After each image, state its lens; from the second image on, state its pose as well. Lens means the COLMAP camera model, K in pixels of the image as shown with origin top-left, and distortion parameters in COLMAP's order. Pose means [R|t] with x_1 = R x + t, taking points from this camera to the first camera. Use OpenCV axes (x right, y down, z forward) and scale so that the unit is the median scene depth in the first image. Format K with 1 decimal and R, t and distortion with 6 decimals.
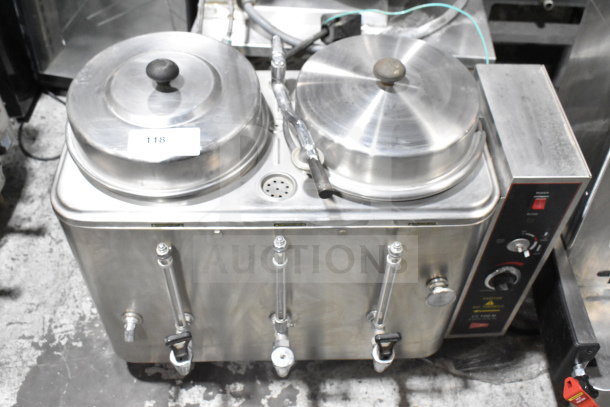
lens RADIAL K [[662.3, 0, 306.9], [0, 662.3, 202.0], [0, 0, 1]] dist [-0.084287, 0.000000]
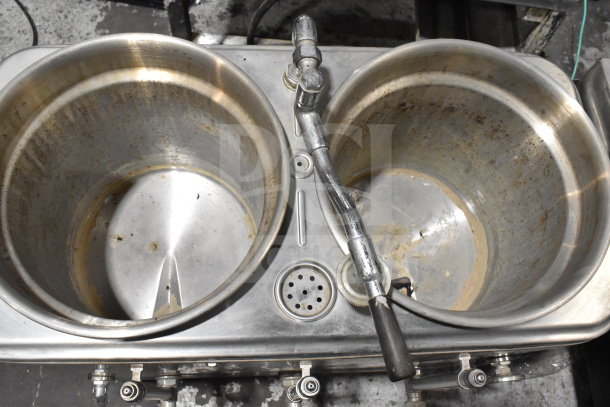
lens RADIAL K [[547.4, 0, 305.5], [0, 547.4, 203.8], [0, 0, 1]] dist [-0.086191, 0.011034]
pose [[0.998021, 0.012218, 0.061676, -0.068856], [-0.033056, 0.936386, 0.349411, -0.252369], [-0.053483, -0.350758, 0.934938, 0.479517]]
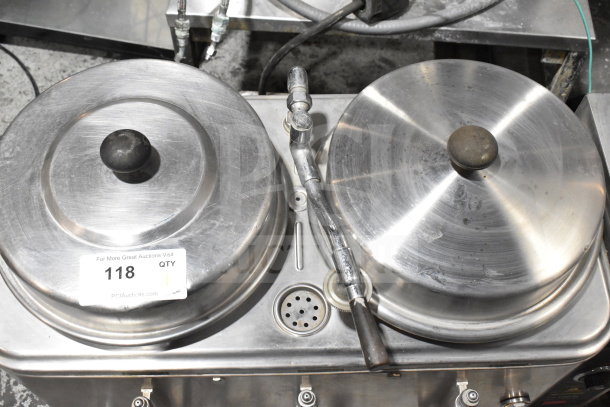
lens RADIAL K [[716.4, 0, 304.9], [0, 716.4, 203.9], [0, 0, 1]] dist [-0.044723, 0.000000]
pose [[0.999957, -0.001450, -0.009206, -0.030306], [0.003313, 0.978607, 0.205711, -0.254032], [0.008711, -0.205733, 0.978569, 0.256471]]
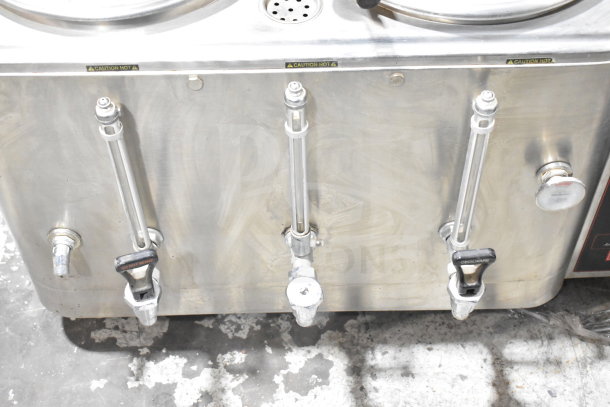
lens RADIAL K [[995.1, 0, 306.1], [0, 995.1, 204.6], [0, 0, 1]] dist [-0.006764, 0.000000]
pose [[0.998925, -0.010764, -0.045098, 0.008430], [0.013327, 0.998290, 0.056921, 0.096364], [0.044408, -0.057461, 0.997360, 0.062773]]
